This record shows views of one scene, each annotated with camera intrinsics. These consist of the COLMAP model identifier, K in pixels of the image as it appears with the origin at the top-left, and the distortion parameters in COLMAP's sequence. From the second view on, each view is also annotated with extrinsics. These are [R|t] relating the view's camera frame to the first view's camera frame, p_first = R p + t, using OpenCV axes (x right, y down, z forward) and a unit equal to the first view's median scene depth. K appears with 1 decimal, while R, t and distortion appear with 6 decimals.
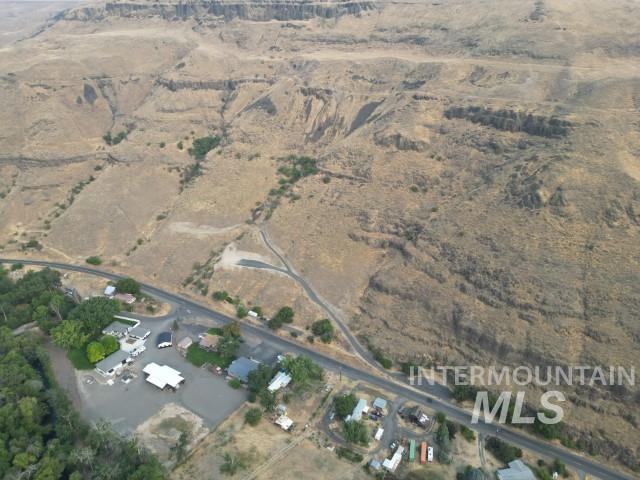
lens RADIAL K [[449.3, 0, 320.5], [0, 449.3, 237.2], [0, 0, 1]] dist [0.081972, -0.078662]
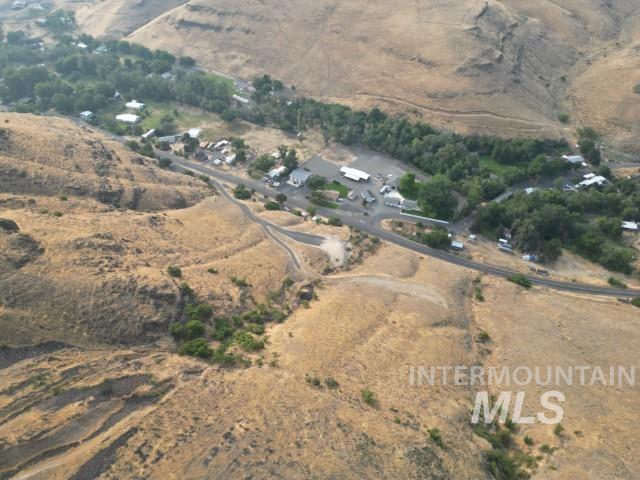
lens RADIAL K [[449.3, 0, 321.3], [0, 449.3, 238.0], [0, 0, 1]] dist [0.081972, -0.078662]
pose [[-0.999866, -0.006588, 0.015007, -0.190092], [0.011200, 0.393823, 0.919118, -0.718517], [-0.011965, 0.919163, -0.393697, 1.313984]]
